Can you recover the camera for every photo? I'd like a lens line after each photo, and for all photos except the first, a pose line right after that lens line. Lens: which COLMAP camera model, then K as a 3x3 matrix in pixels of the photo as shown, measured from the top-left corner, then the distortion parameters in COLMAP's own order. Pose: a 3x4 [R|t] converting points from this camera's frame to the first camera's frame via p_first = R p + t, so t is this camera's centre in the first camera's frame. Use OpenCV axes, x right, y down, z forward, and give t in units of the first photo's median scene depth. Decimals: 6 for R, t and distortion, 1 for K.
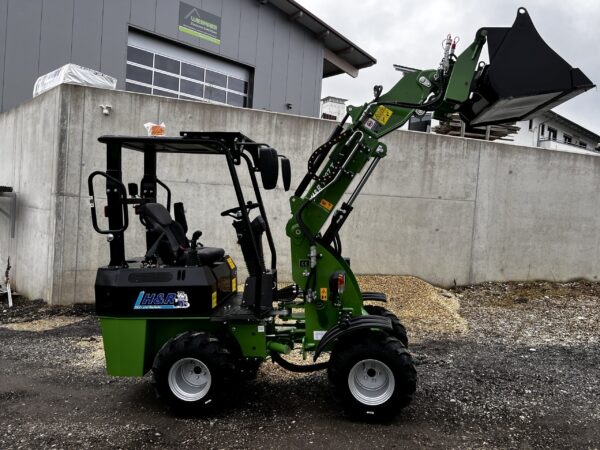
lens RADIAL K [[450.1, 0, 306.0], [0, 450.1, 225.6], [0, 0, 1]] dist [0.070434, -0.074230]
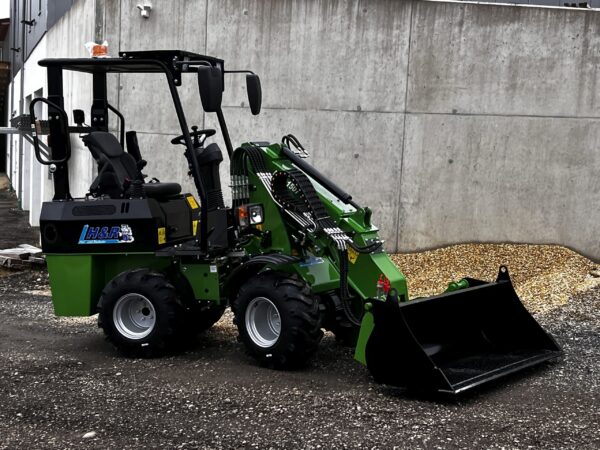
lens RADIAL K [[898.1, 0, 298.3], [0, 898.1, 241.3], [0, 0, 1]] dist [0.256193, -0.880177]
pose [[0.921012, 0.021264, -0.388953, 0.680415], [-0.000710, 0.998599, 0.052911, 0.070287], [0.389533, -0.048456, 0.919737, -0.500033]]
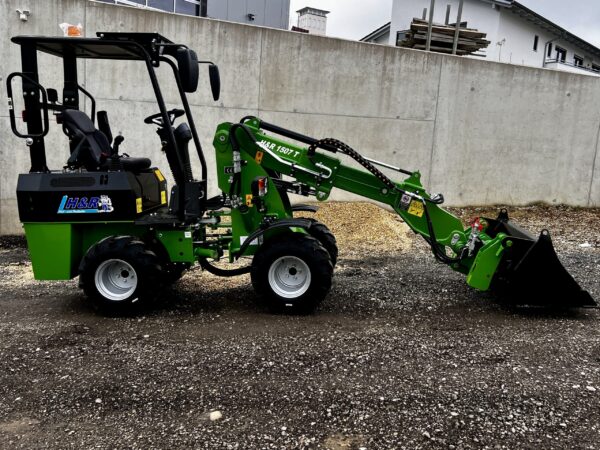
lens RADIAL K [[541.3, 0, 313.4], [0, 541.3, 225.7], [0, 0, 1]] dist [0.085831, -0.129859]
pose [[0.998767, -0.007886, 0.049014, 0.113656], [0.002883, 0.994851, 0.101311, 0.078650], [-0.049561, -0.101045, 0.993647, -0.211694]]
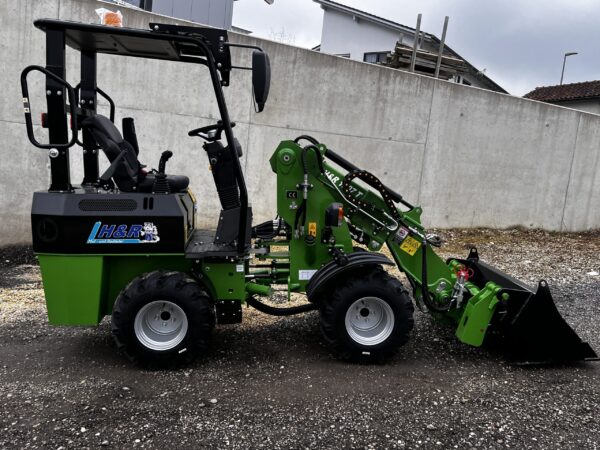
lens RADIAL K [[494.7, 0, 300.0], [0, 494.7, 225.0], [0, 0, 1]] dist [0.081176, -0.103227]
pose [[0.976810, 0.013267, 0.213696, -0.175547], [-0.033058, 0.995455, 0.089309, 0.051607], [-0.211539, -0.094302, 0.972809, 0.049017]]
